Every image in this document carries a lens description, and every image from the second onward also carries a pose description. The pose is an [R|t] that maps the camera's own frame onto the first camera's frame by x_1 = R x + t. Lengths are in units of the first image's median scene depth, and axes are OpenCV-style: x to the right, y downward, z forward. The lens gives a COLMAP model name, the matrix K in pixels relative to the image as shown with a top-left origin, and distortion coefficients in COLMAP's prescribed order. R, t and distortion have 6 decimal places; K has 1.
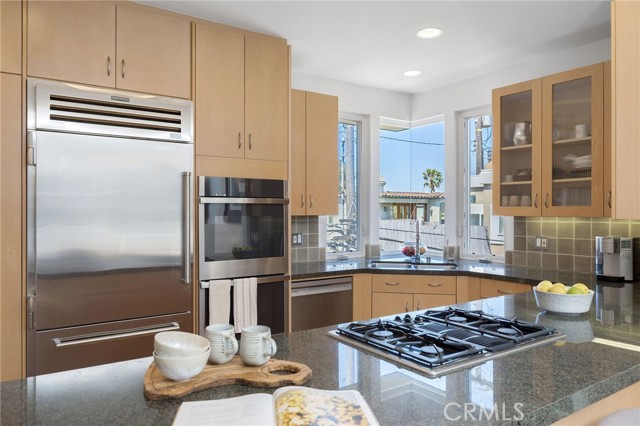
lens RADIAL K [[447.9, 0, 320.0], [0, 447.9, 213.0], [0, 0, 1]] dist [-0.006816, -0.001742]
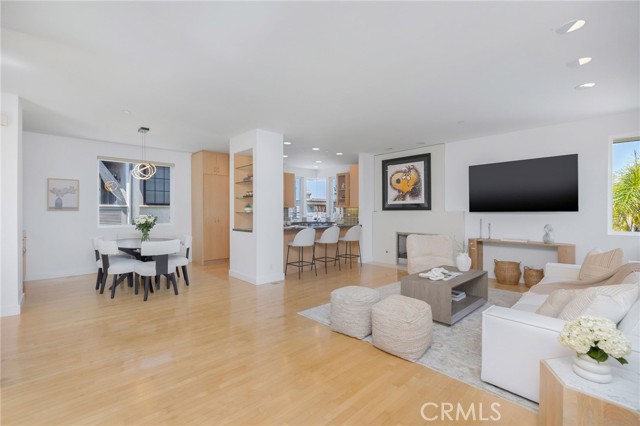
lens RADIAL K [[281.9, 0, 314.9], [0, 281.9, 211.3], [0, 0, 1]] dist [0.001152, 0.000110]
pose [[0.988240, -0.001342, 0.152903, -0.159420], [0.001140, 0.999998, 0.001409, 0.035795], [-0.152905, -0.001219, 0.988240, -1.354879]]
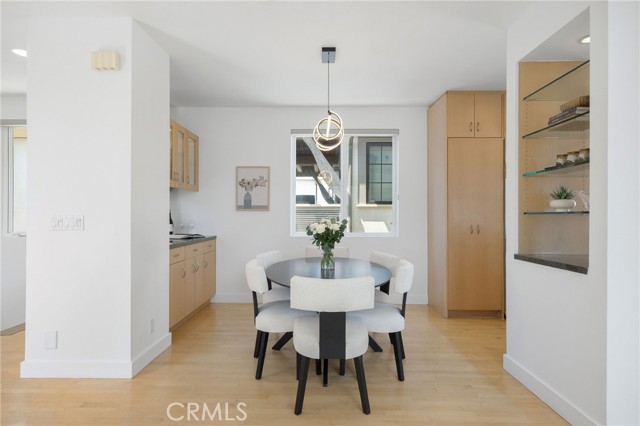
lens RADIAL K [[347.3, 0, 318.4], [0, 347.3, 215.9], [0, 0, 1]] dist [-0.000596, 0.000020]
pose [[0.817105, 0.002618, -0.576482, -0.284885], [-0.003739, 0.999993, -0.000758, 0.053632], [0.576476, 0.002775, 0.817109, -0.601204]]
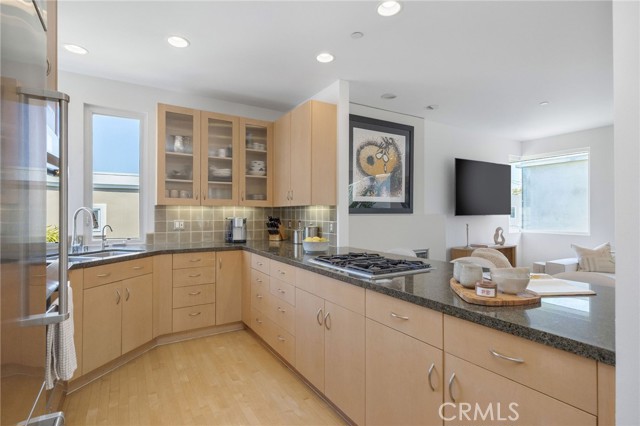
lens RADIAL K [[314.1, 0, 320.0], [0, 314.1, 213.0], [0, 0, 1]] dist [0.000718, 0.000493]
pose [[0.052941, -0.000168, 0.998598, -0.482975], [0.001583, 0.999999, 0.000084, 0.030975], [-0.998596, 0.001576, 0.052941, 0.533432]]
